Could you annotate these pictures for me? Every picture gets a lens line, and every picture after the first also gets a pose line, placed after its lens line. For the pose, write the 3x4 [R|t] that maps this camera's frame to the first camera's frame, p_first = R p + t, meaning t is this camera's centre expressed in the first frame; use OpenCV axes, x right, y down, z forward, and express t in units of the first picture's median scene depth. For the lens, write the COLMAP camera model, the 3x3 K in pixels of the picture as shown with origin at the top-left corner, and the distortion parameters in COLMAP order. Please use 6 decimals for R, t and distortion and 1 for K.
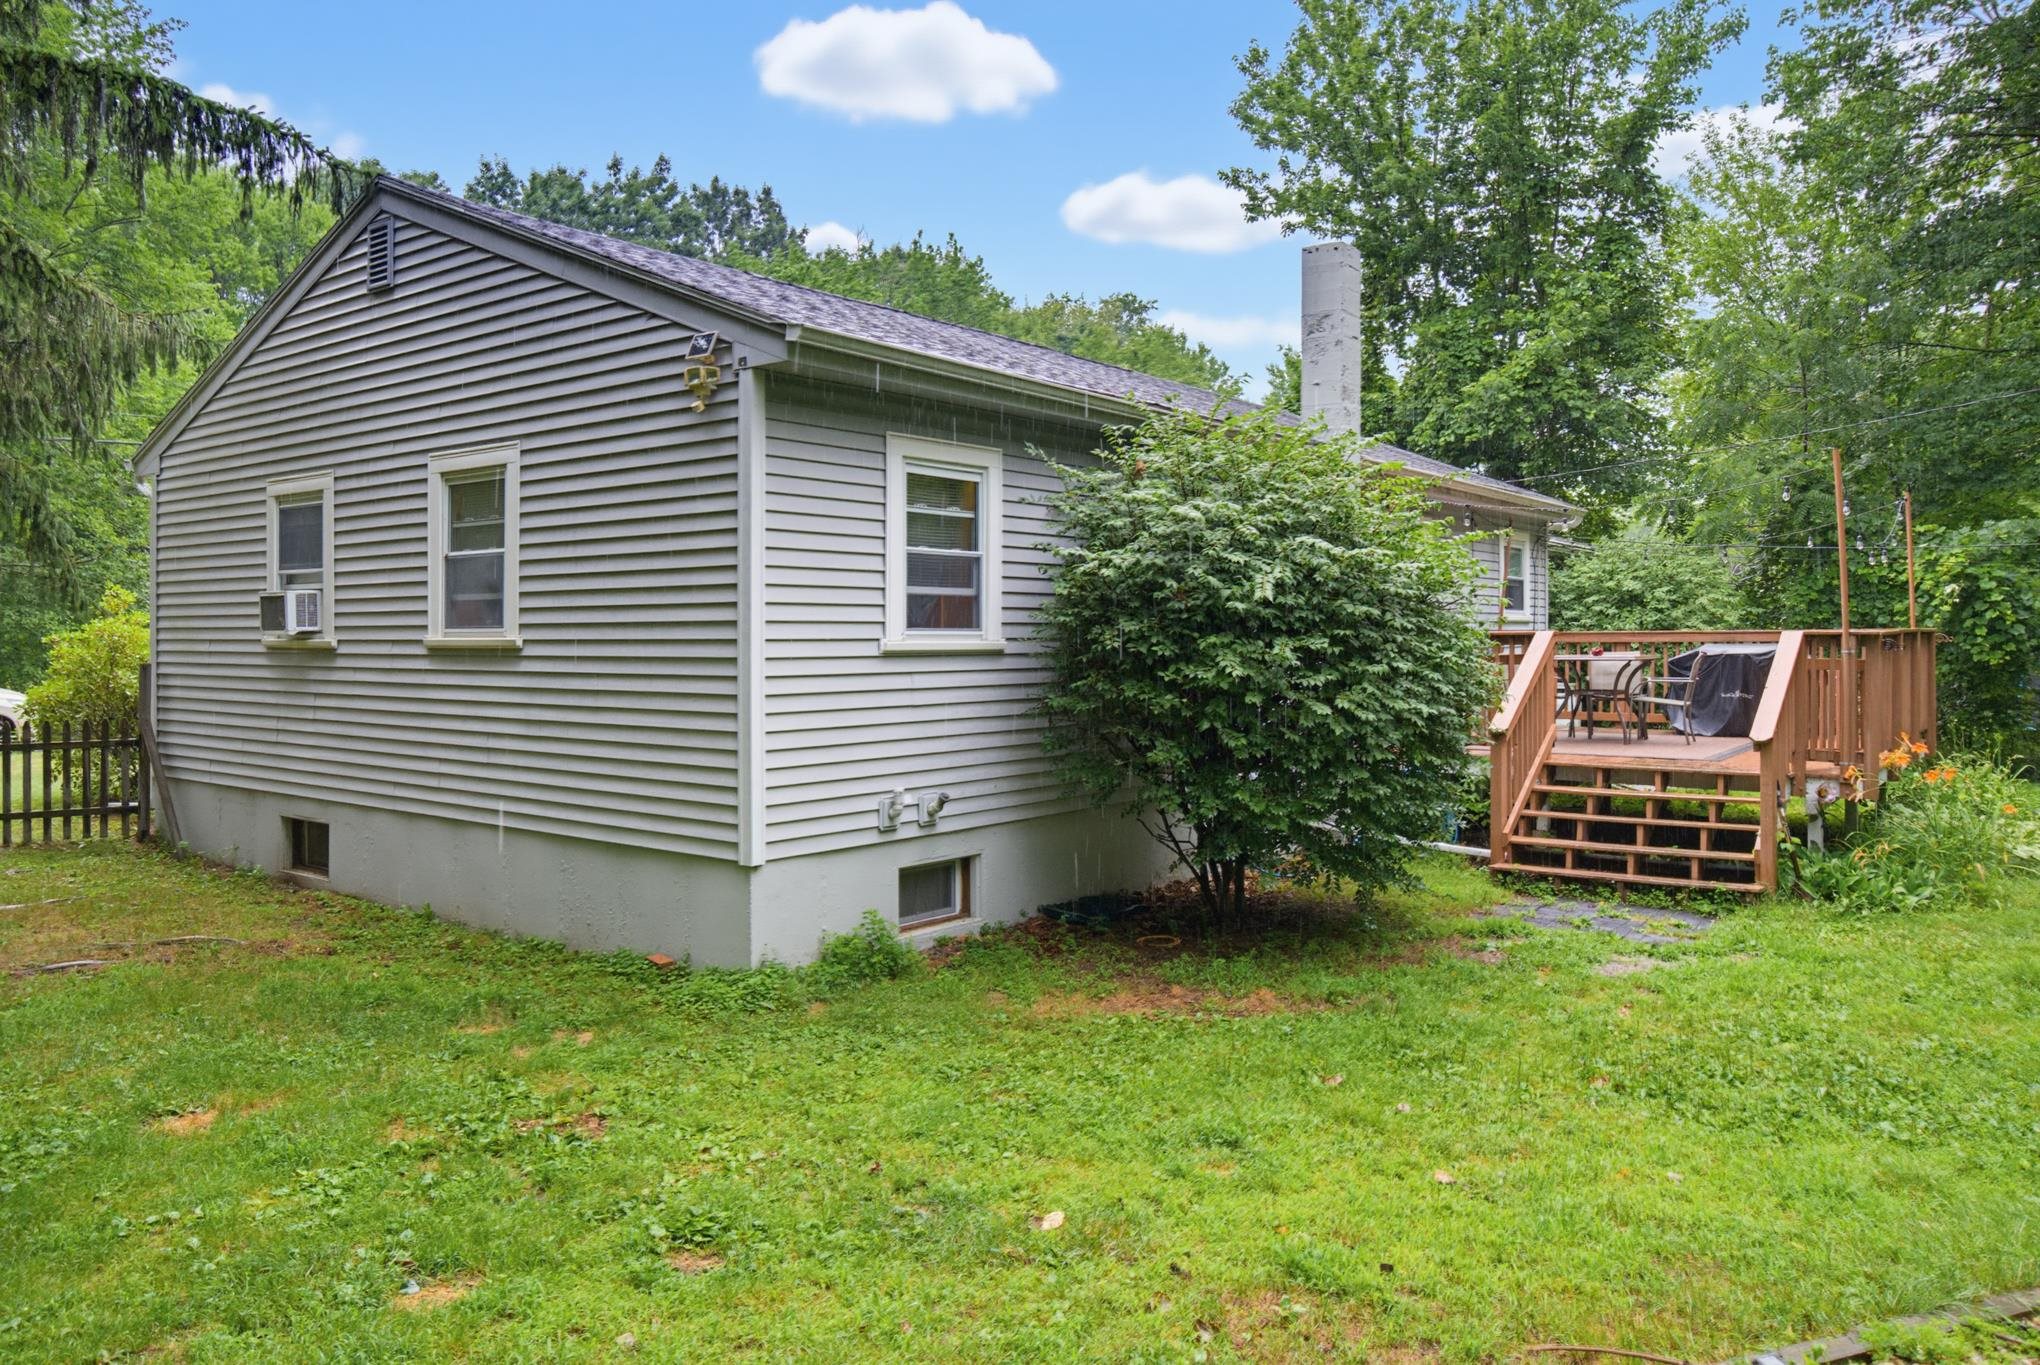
lens RADIAL K [[1420.7, 0, 1039.2], [0, 1420.7, 622.9], [0, 0, 1]] dist [-0.005868, 0.002233]
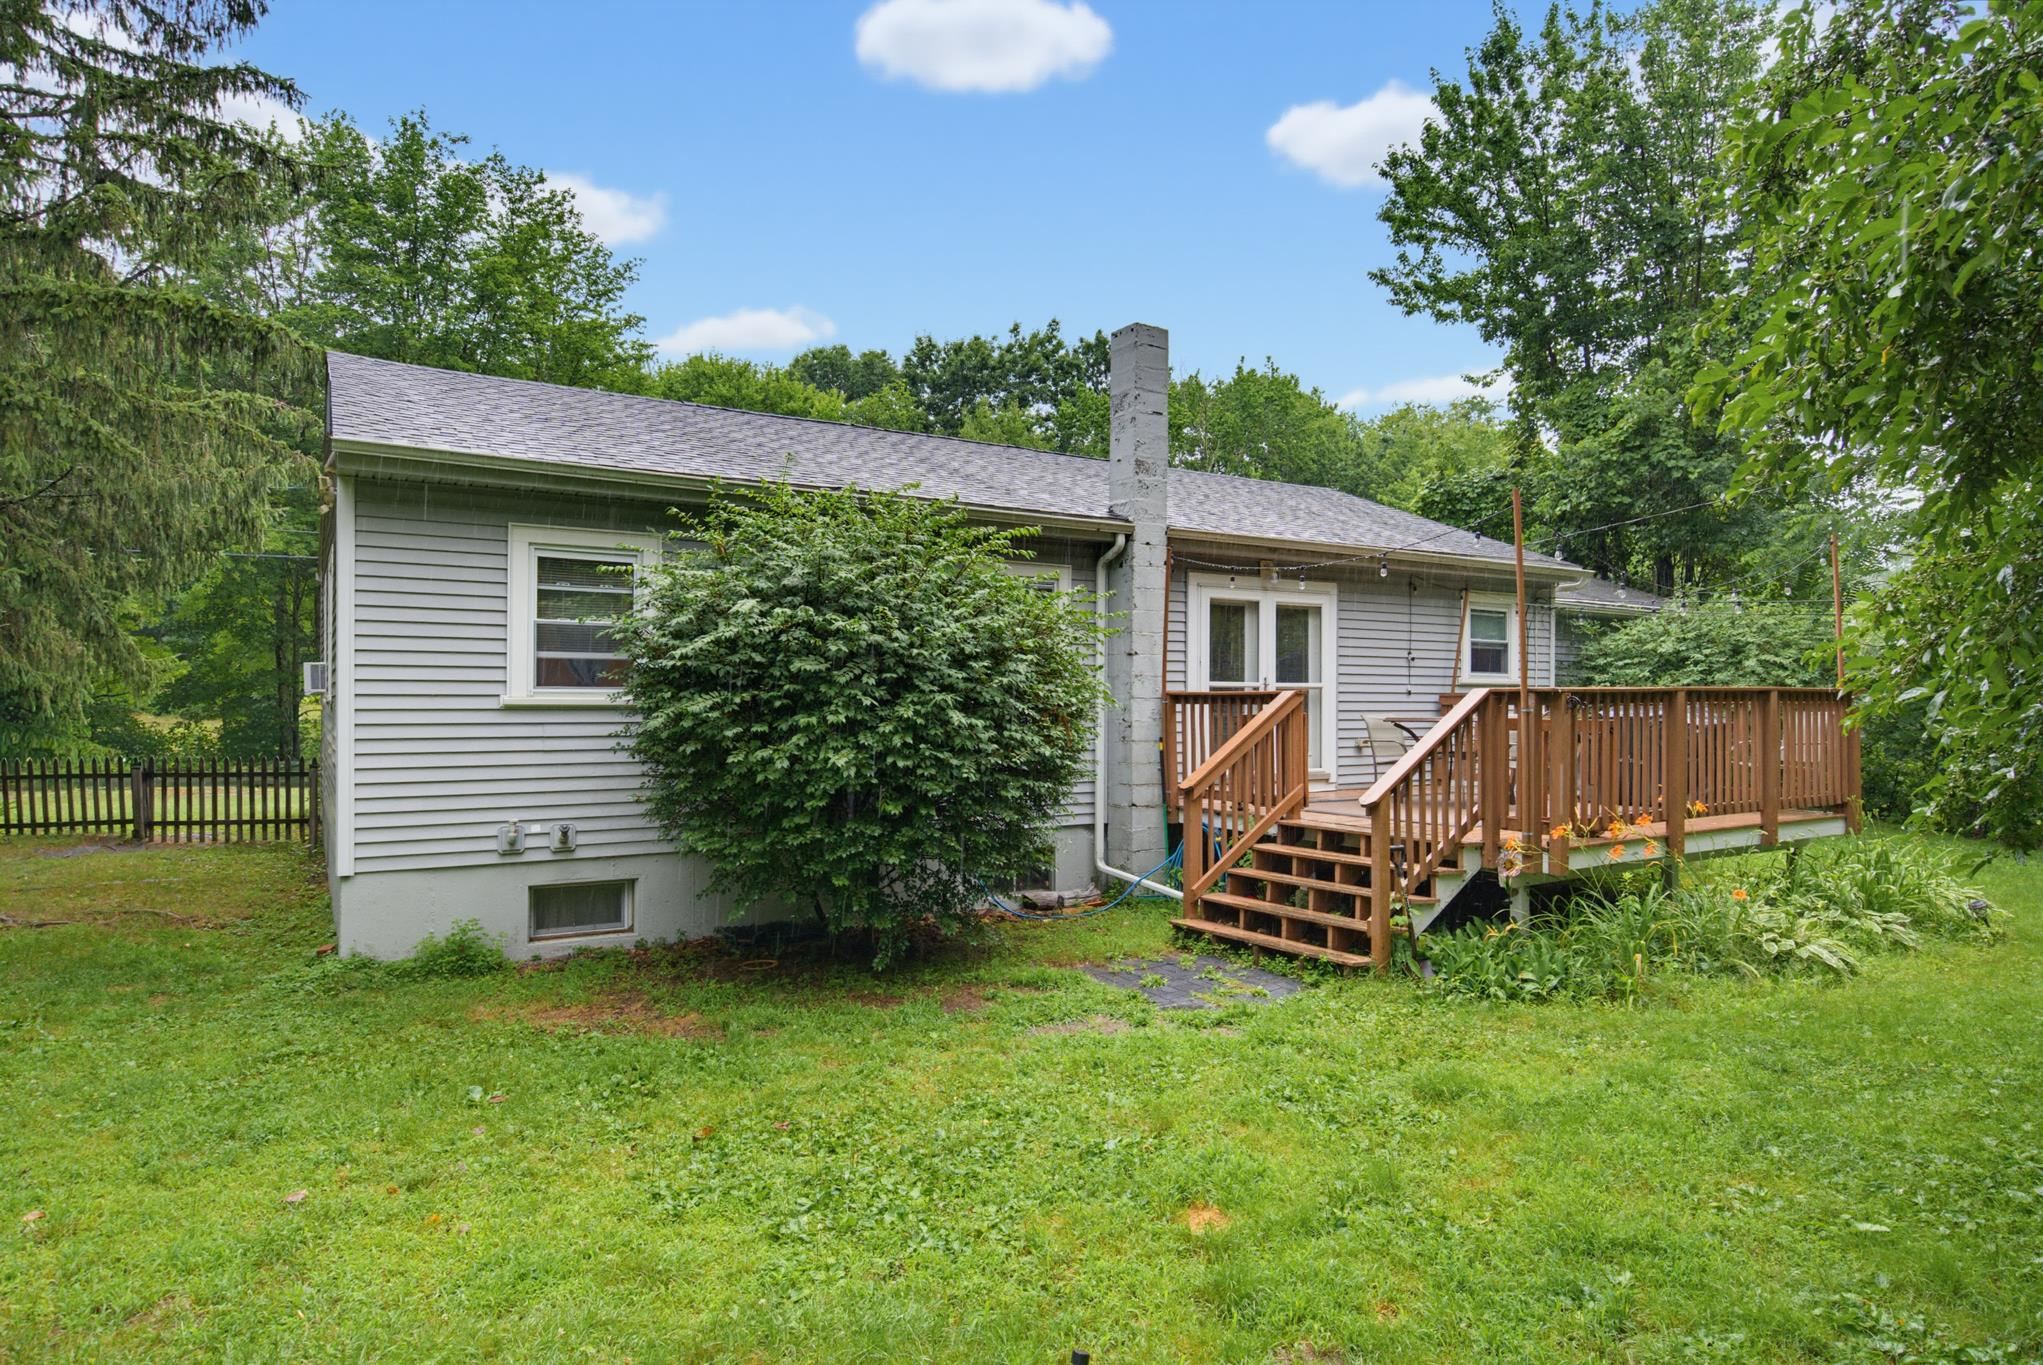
lens RADIAL K [[1186.7, 0, 1020.3], [0, 1186.7, 694.9], [0, 0, 1]] dist [0.003641, 0.000276]
pose [[0.936195, -0.002253, -0.351473, 0.449820], [0.001697, 0.999997, -0.001890, 0.009606], [0.351476, 0.001173, 0.936196, 0.145268]]
